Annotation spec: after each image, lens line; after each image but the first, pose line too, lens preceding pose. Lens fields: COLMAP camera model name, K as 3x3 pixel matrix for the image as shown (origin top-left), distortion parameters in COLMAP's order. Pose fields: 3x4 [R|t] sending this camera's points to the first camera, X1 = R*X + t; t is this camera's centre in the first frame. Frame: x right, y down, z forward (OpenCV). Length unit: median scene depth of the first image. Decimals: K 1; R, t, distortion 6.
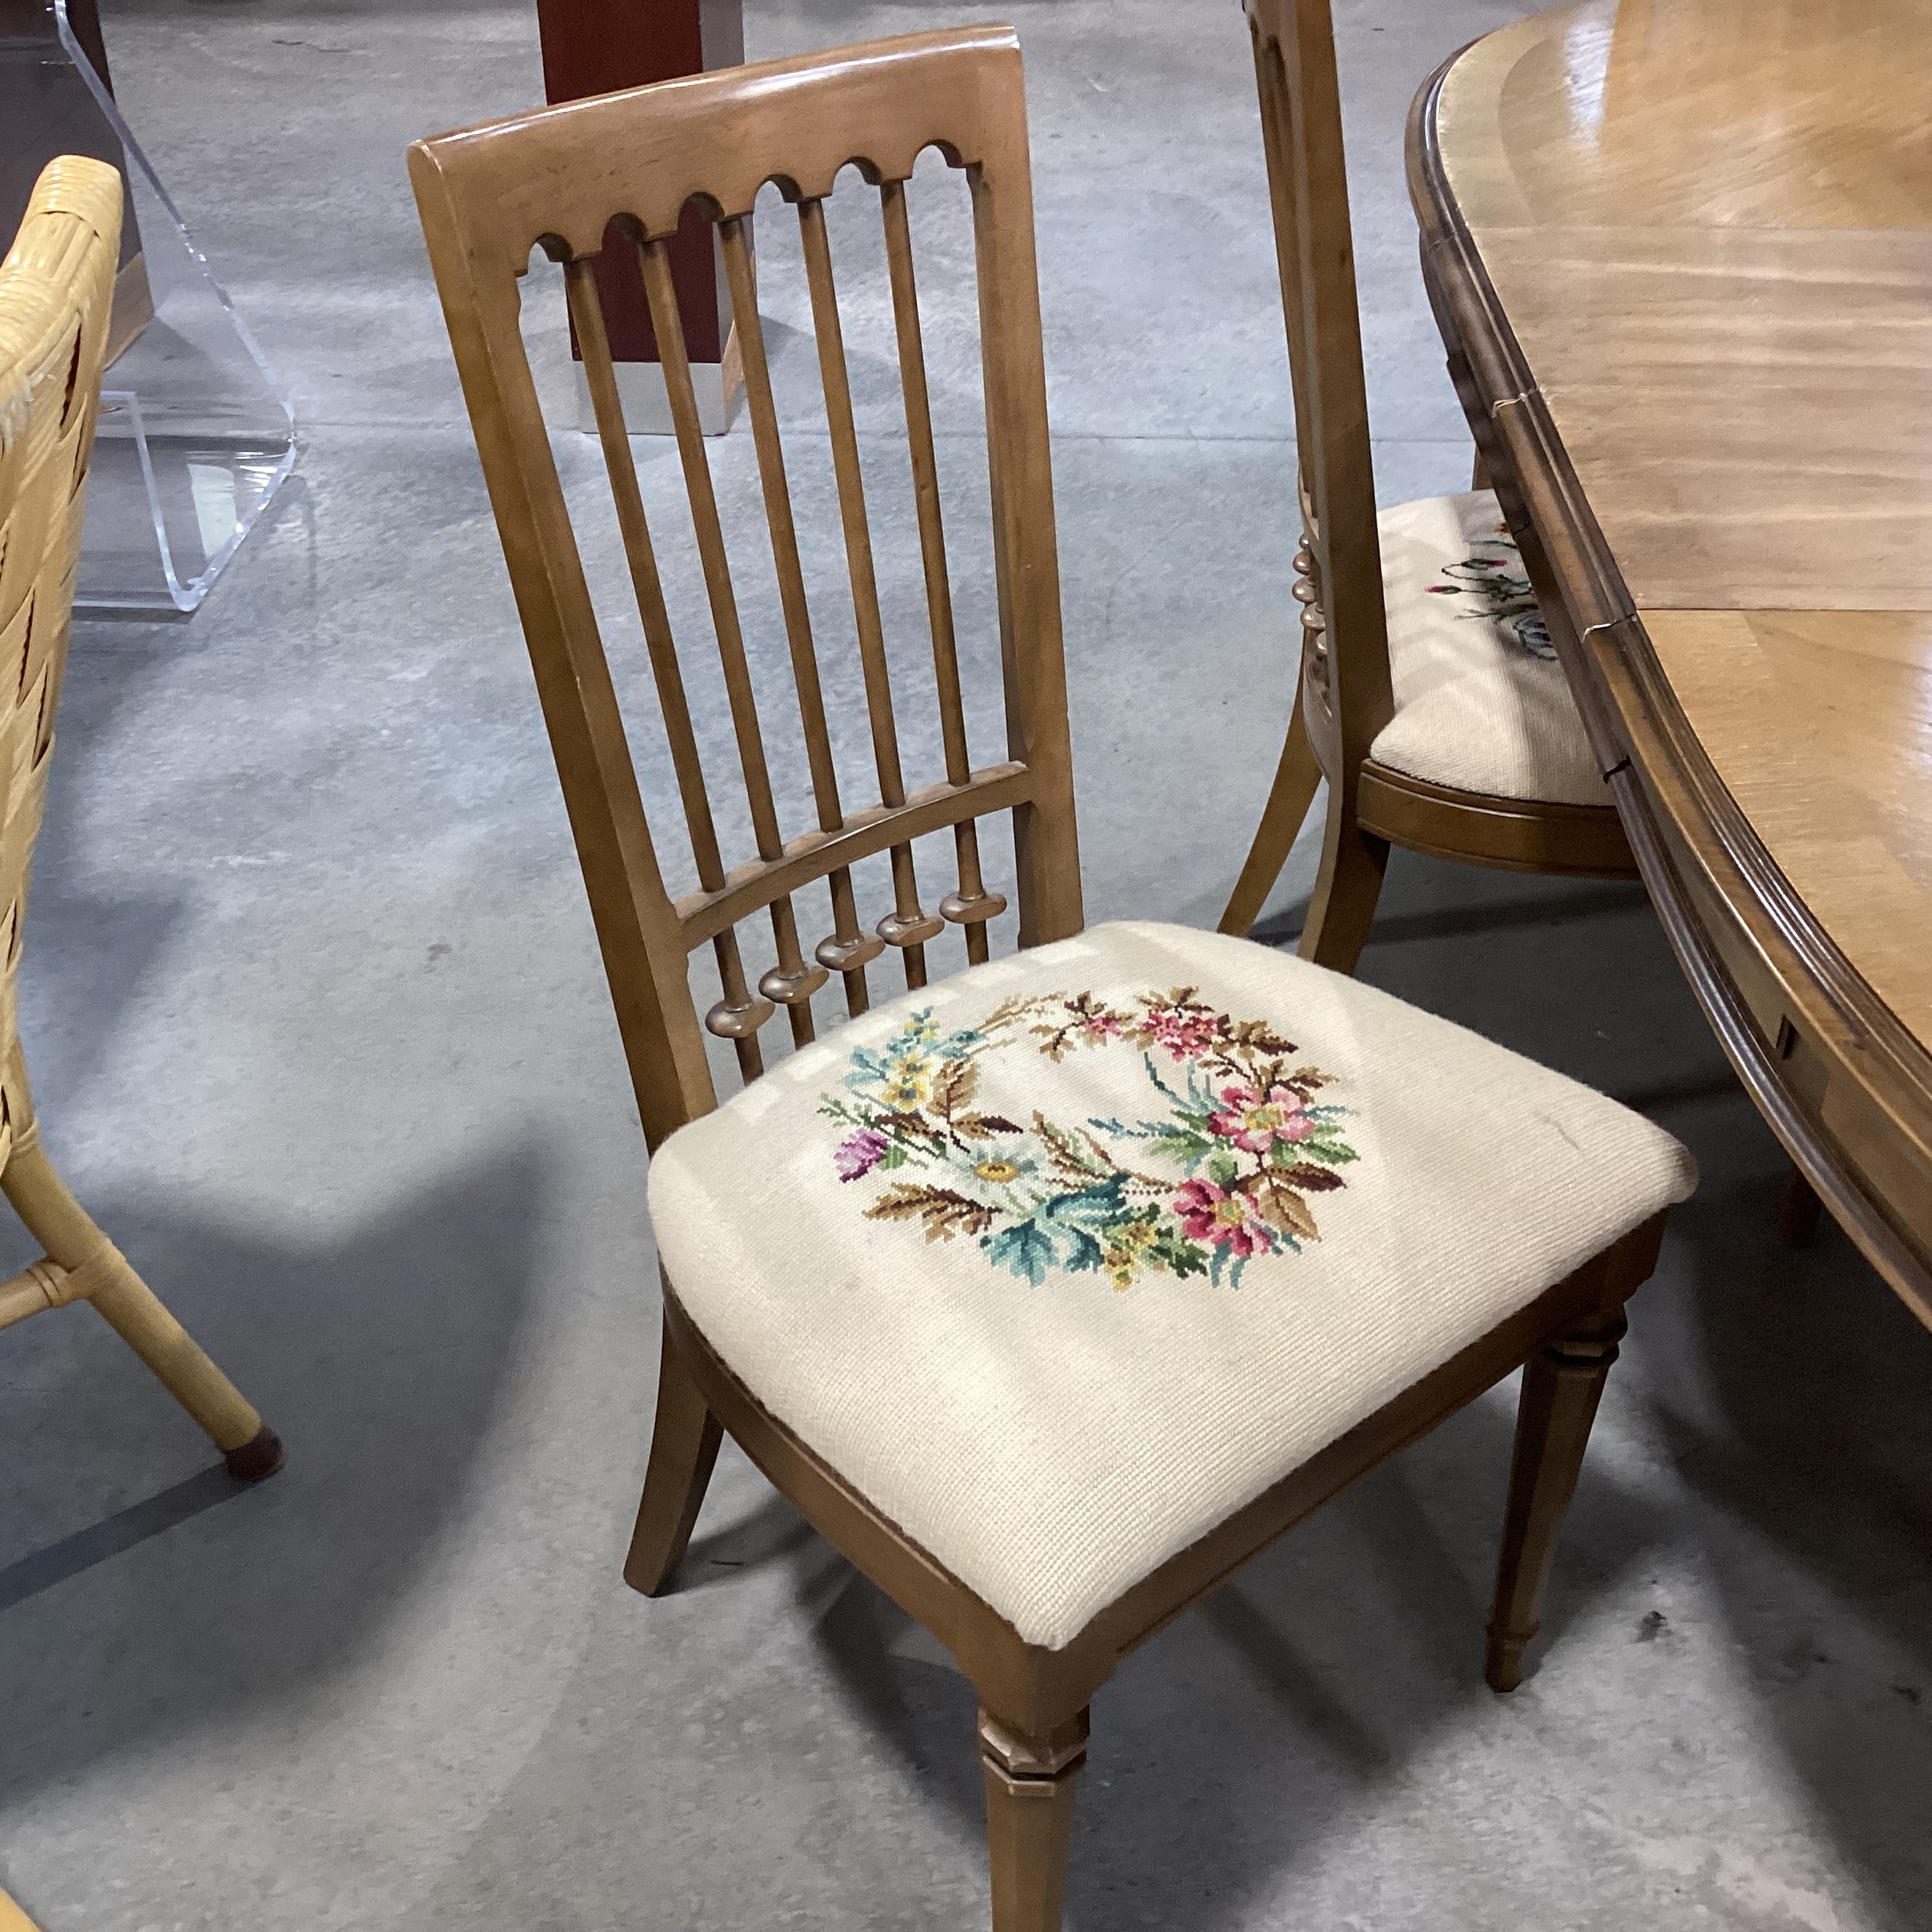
lens RADIAL K [[2325.4, 0, 960.0], [0, 2325.4, 961.9], [0, 0, 1]] dist [0.155240, -0.365887]
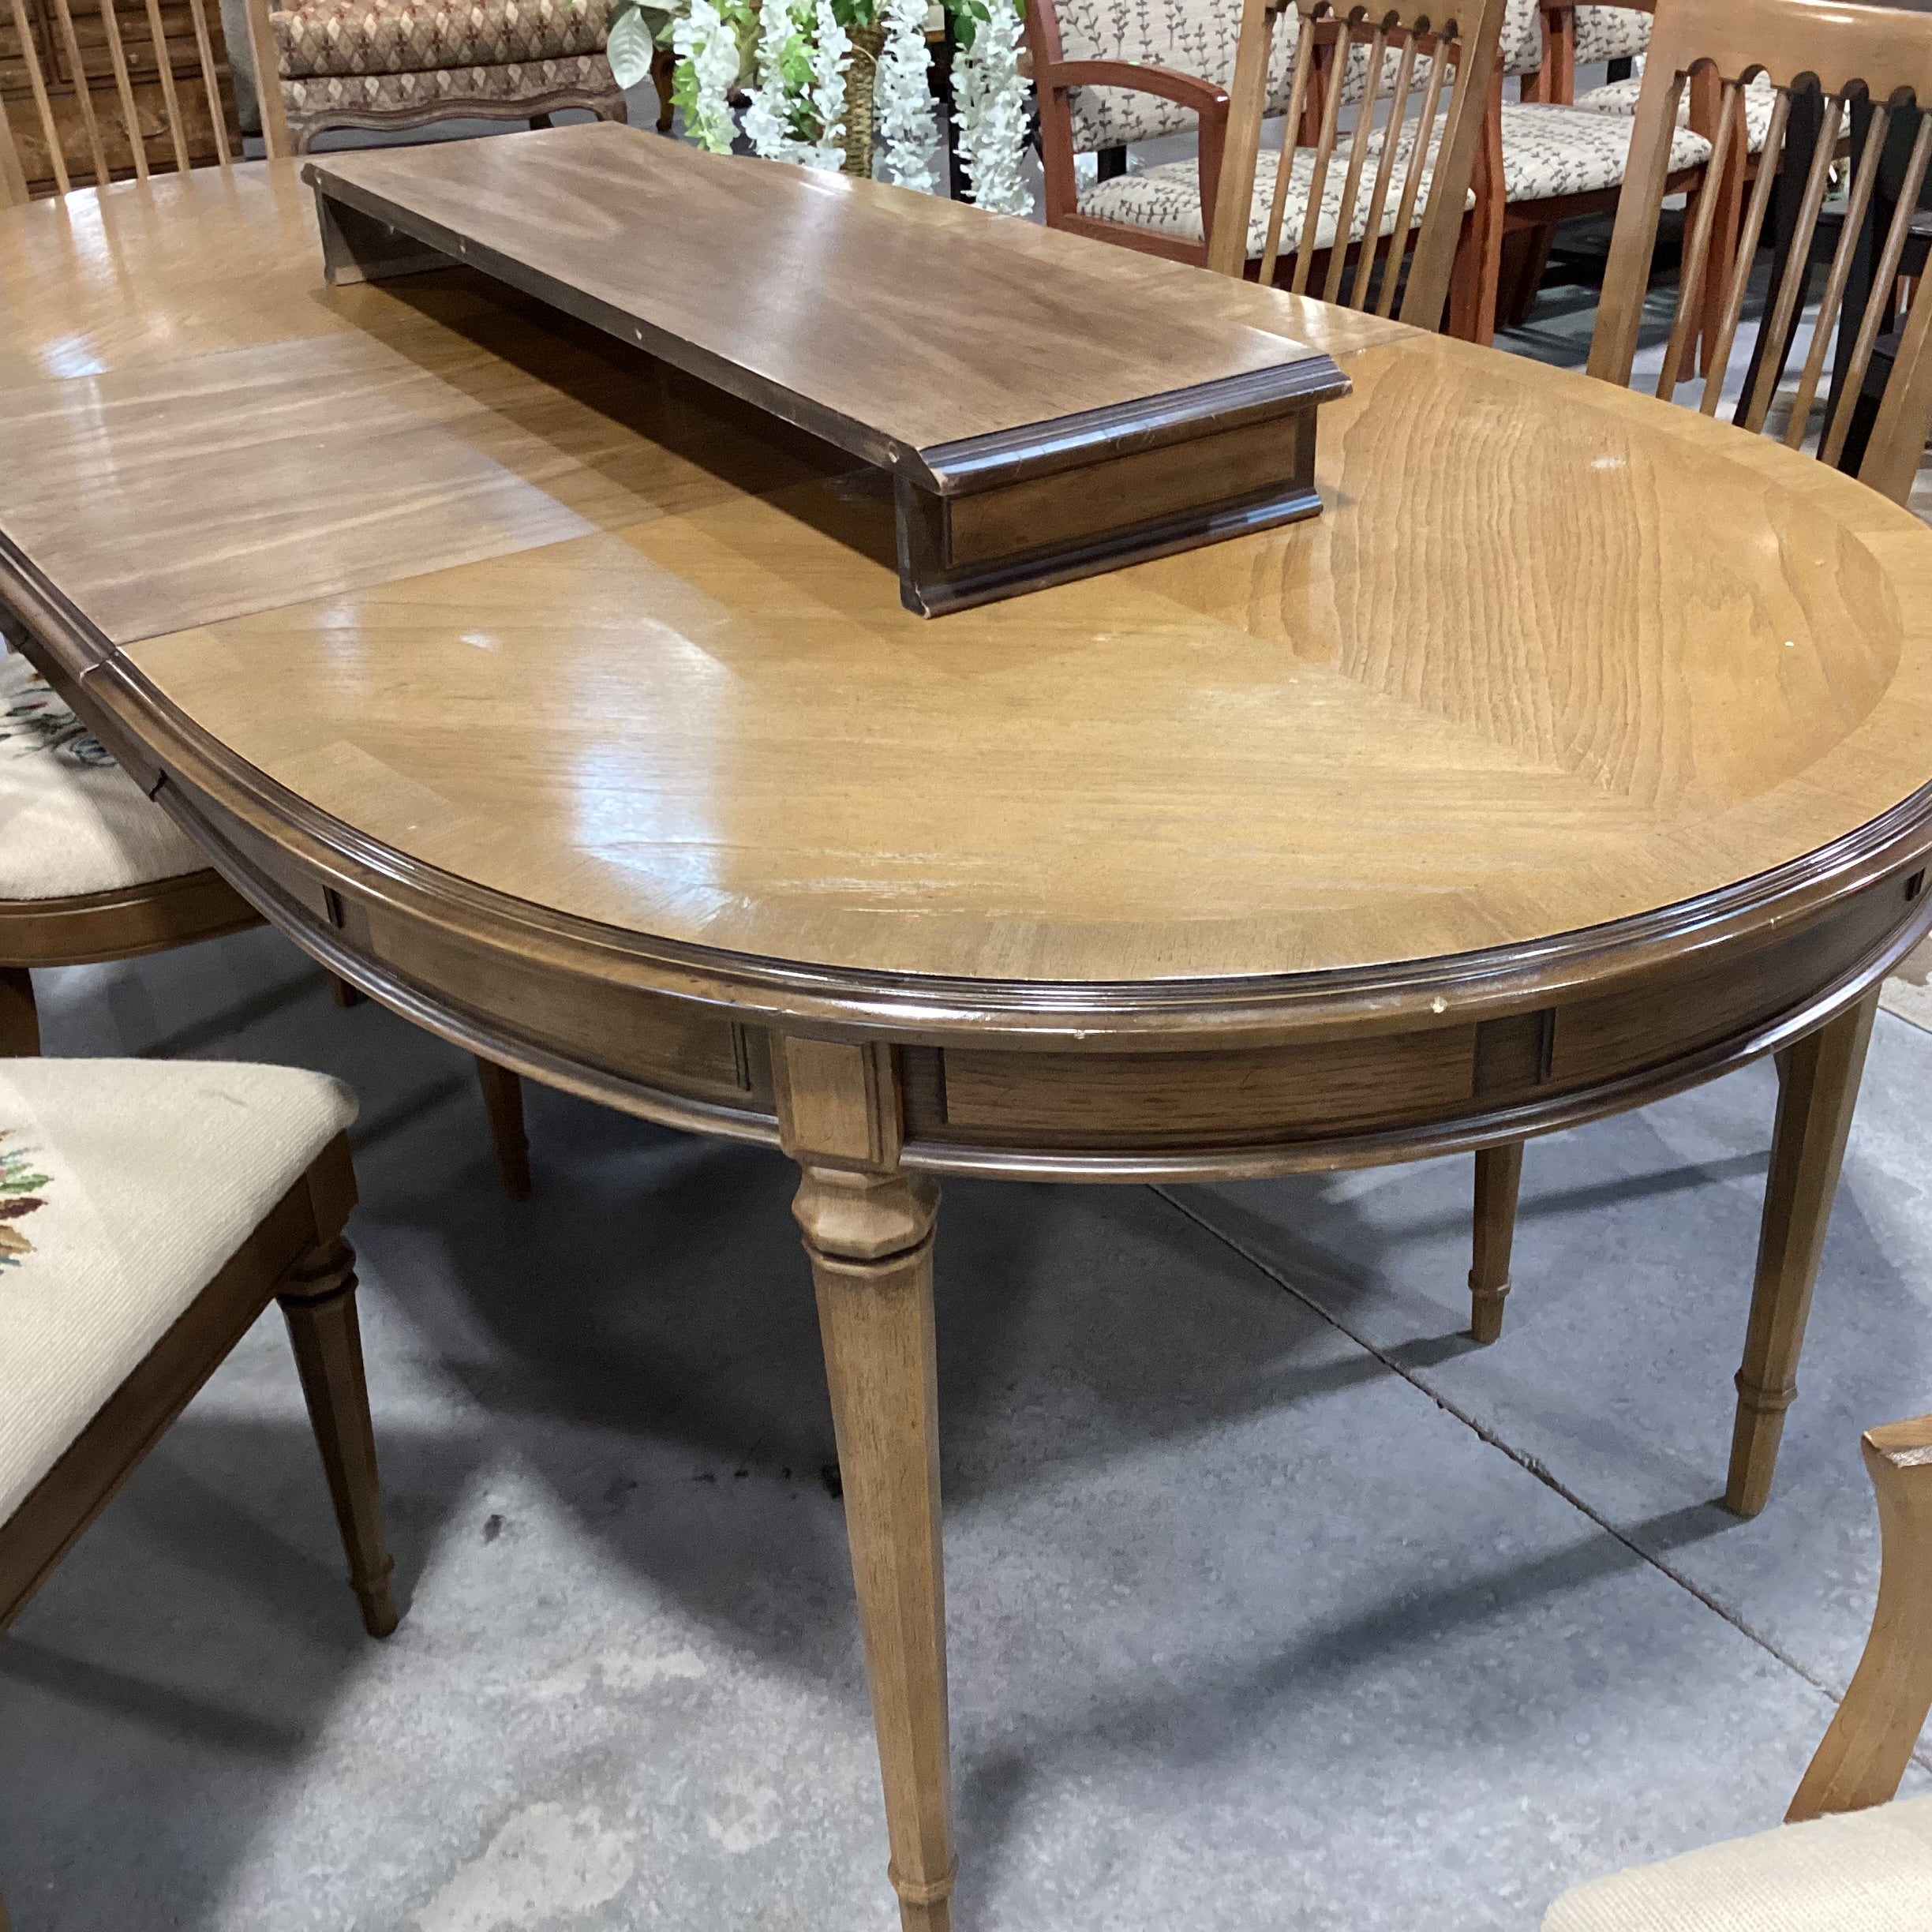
lens RADIAL K [[2325.4, 0, 960.0], [0, 2325.4, 961.9], [0, 0, 1]] dist [0.155240, -0.365887]
pose [[0.811869, -0.311341, 0.493898, 0.001375], [0.358925, 0.933365, -0.001630, 0.114430], [-0.460480, 0.178596, 0.869518, -0.137600]]
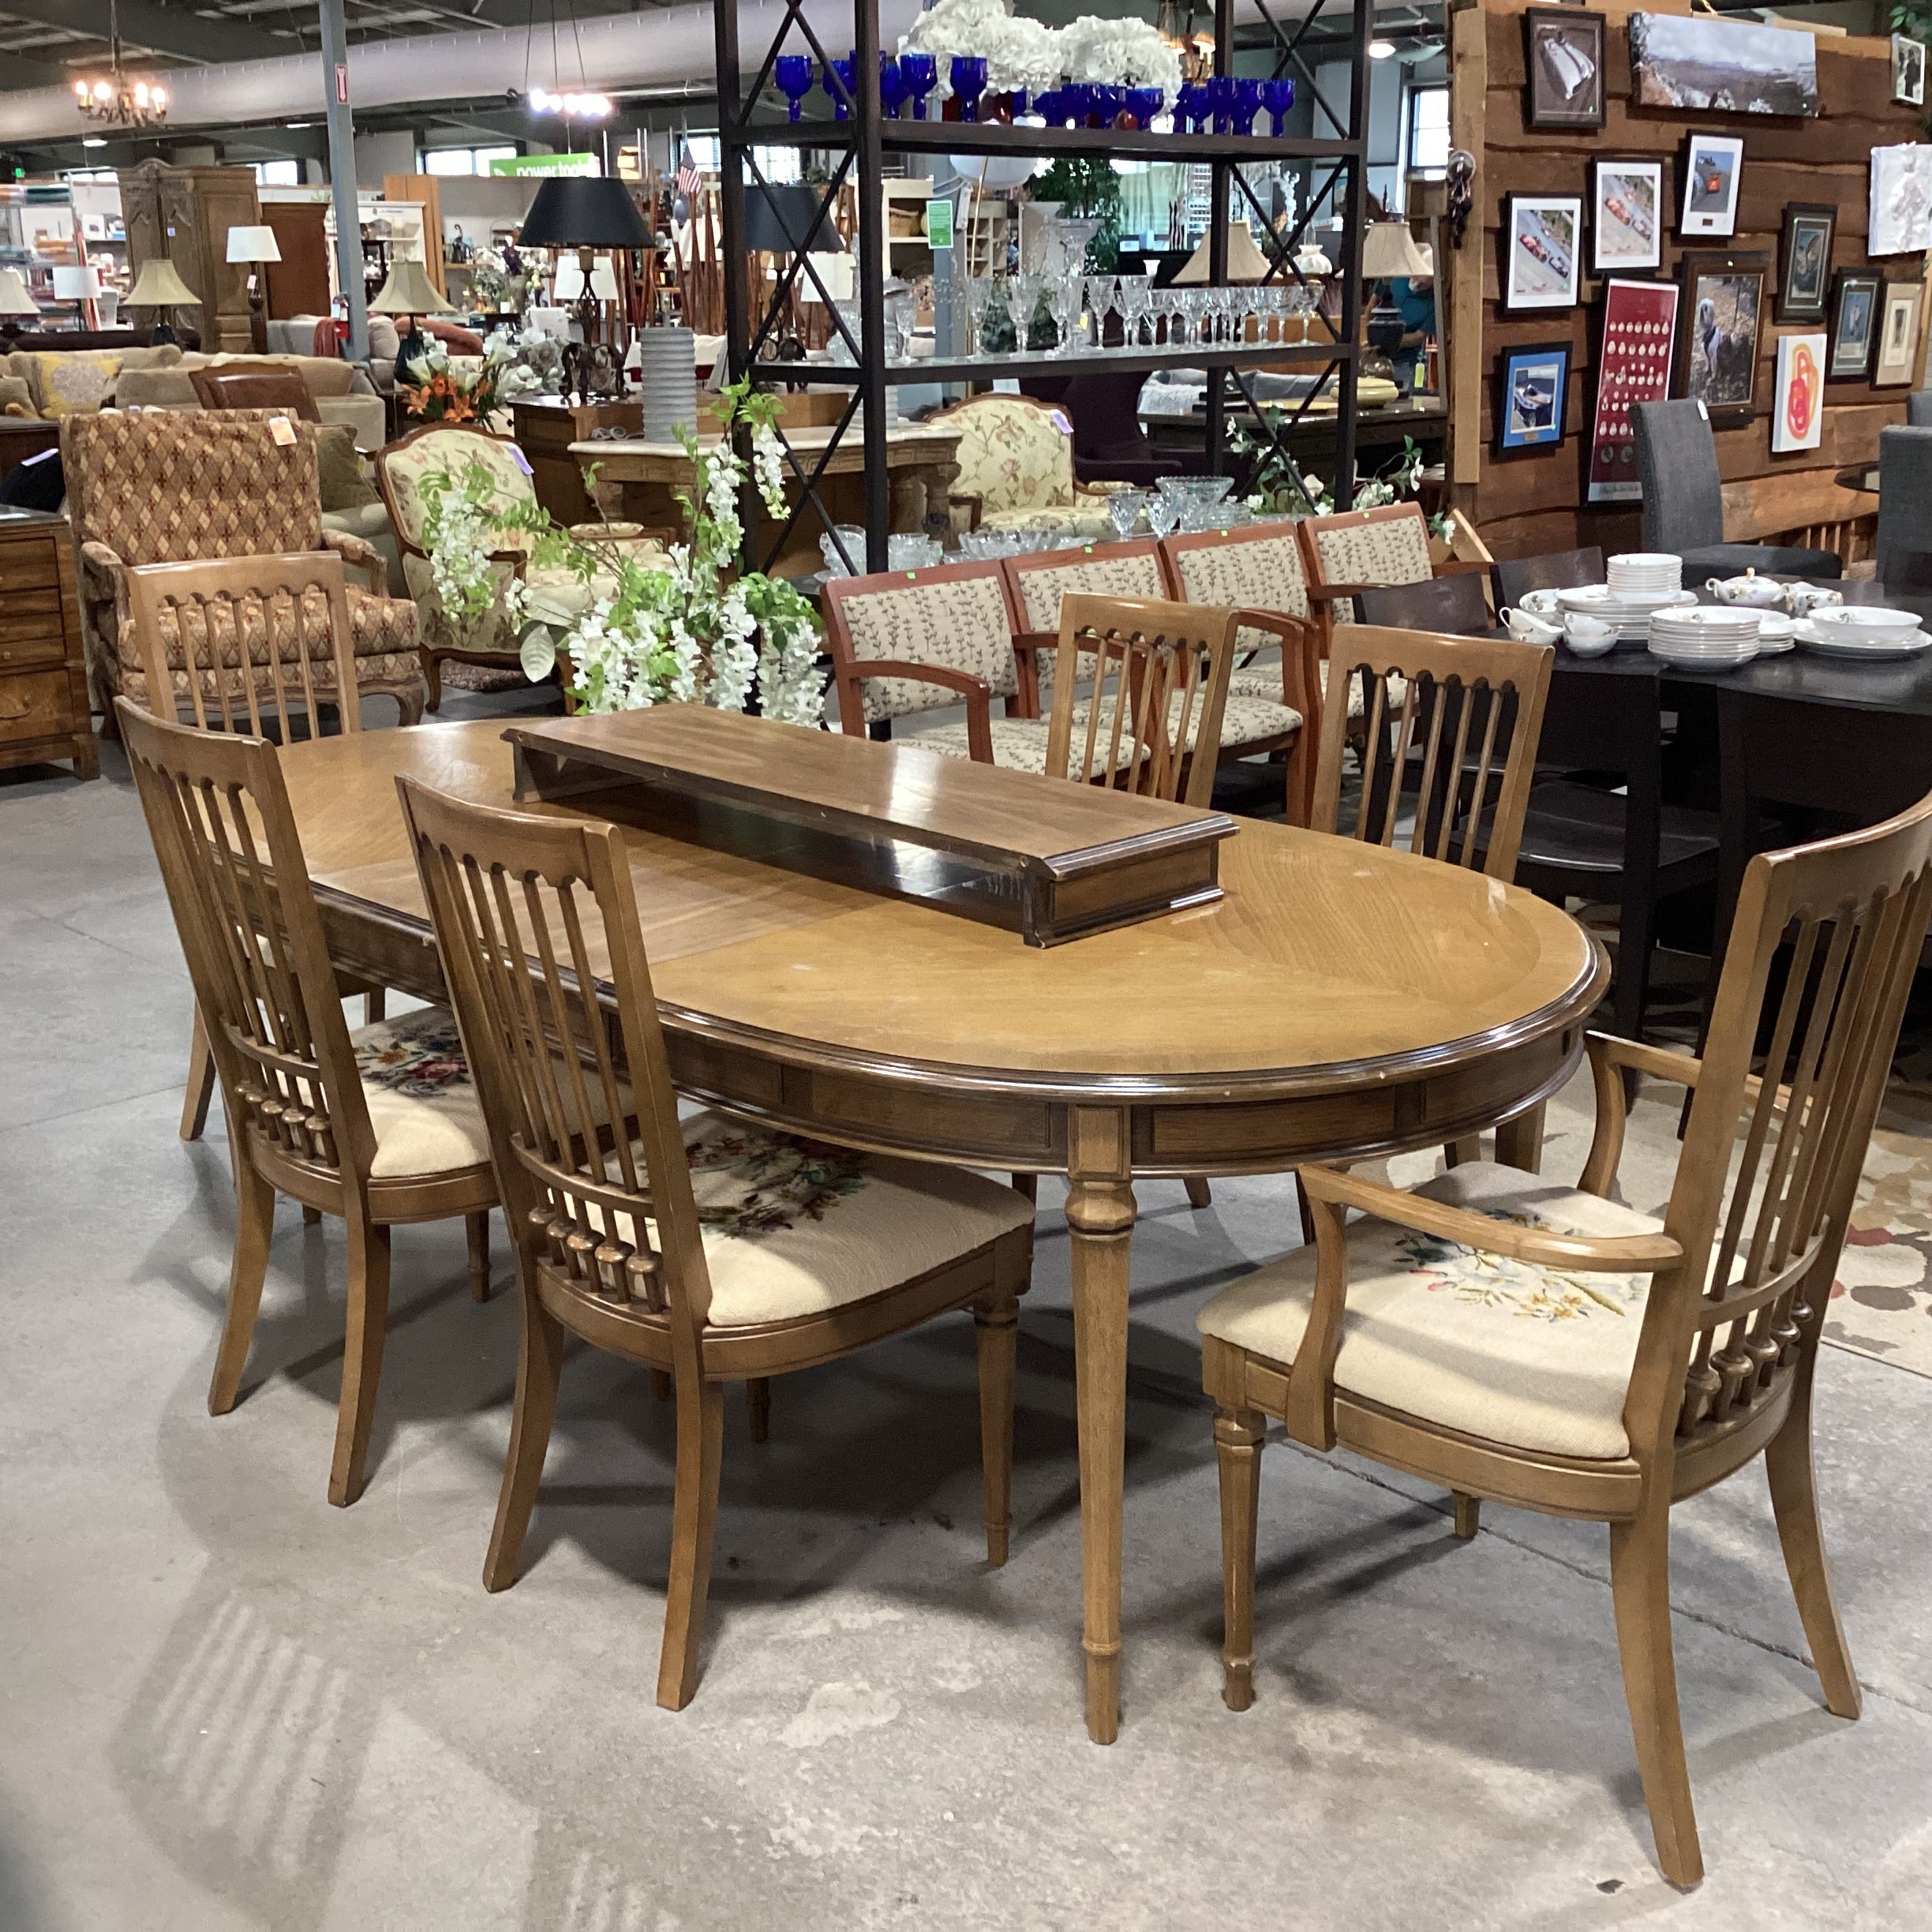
lens RADIAL K [[2325.4, 0, 960.0], [0, 2325.4, 961.9], [0, 0, 1]] dist [0.155240, -0.365887]
pose [[0.687950, -0.210662, 0.694512, -0.736709], [0.418461, 0.896998, -0.142426, 0.207376], [-0.592972, 0.388607, 0.705243, -0.515789]]
